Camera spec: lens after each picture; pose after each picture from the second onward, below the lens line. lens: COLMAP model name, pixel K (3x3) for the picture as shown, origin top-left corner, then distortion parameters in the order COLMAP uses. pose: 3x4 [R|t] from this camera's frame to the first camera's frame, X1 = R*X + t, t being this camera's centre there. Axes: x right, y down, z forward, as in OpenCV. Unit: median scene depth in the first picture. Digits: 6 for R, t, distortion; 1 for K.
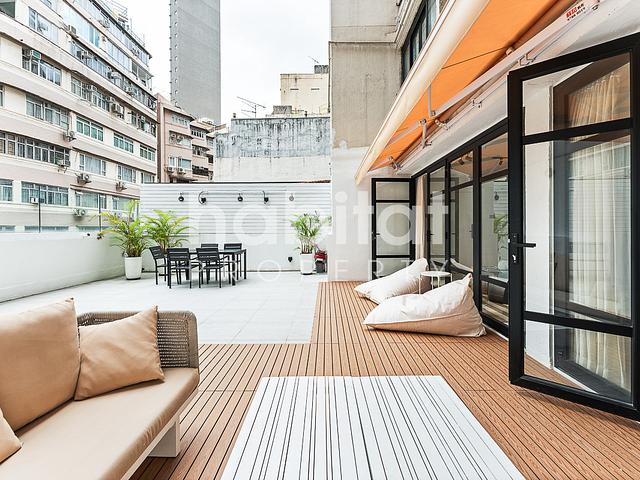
lens RADIAL K [[288.2, 0, 325.5], [0, 288.2, 227.9], [0, 0, 1]] dist [0.000387, 0.000123]
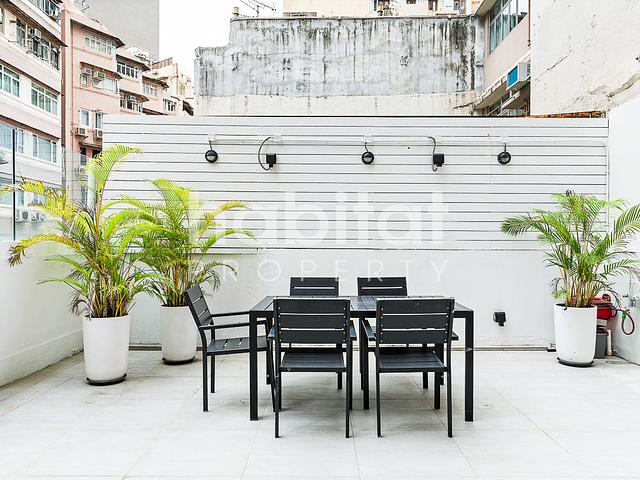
lens RADIAL K [[471.5, 0, 320.4], [0, 471.5, 240.7], [0, 0, 1]] dist [0.013428, -0.009016]
pose [[0.999937, 0.009552, 0.005898, -0.173191], [-0.009550, 0.999954, -0.000257, 0.004181], [-0.005900, 0.000201, 0.999983, 0.183027]]
